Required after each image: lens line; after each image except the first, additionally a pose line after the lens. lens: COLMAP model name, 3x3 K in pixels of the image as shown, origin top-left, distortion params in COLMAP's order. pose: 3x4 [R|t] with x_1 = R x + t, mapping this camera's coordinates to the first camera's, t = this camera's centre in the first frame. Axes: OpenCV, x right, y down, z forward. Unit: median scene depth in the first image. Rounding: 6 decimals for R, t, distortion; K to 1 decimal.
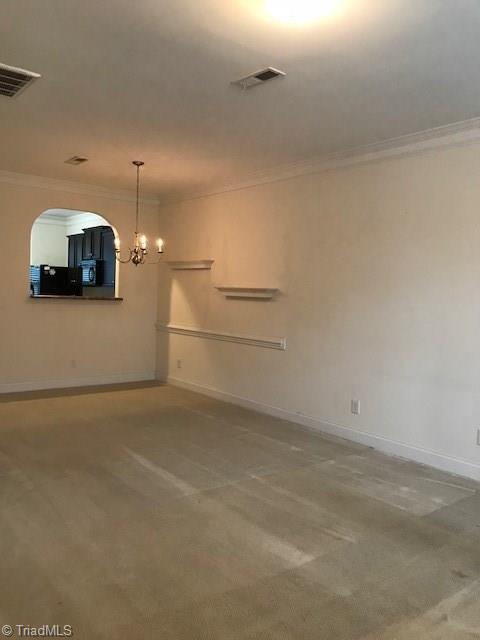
lens RADIAL K [[522.2, 0, 251.9], [0, 522.2, 330.2], [0, 0, 1]] dist [0.008749, -0.000466]
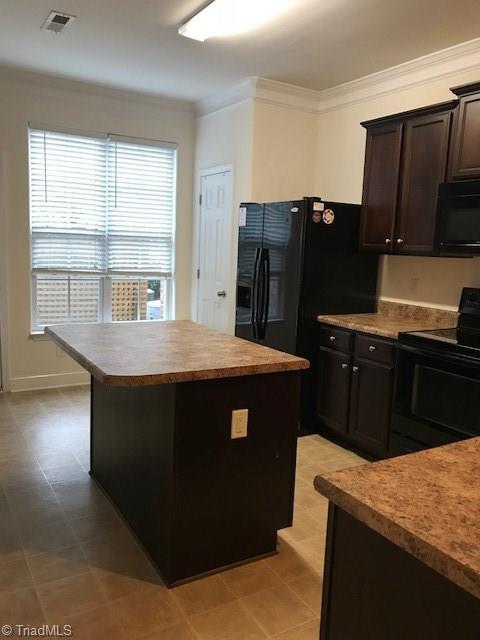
lens RADIAL K [[534.4, 0, 240.0], [0, 534.4, 320.0], [0, 0, 1]] dist [0.009377, -0.008378]
pose [[0.988367, 0.029081, -0.149285, -0.506549], [-0.020495, 0.998063, 0.058732, -0.075915], [0.150704, -0.054989, 0.987048, 0.788937]]
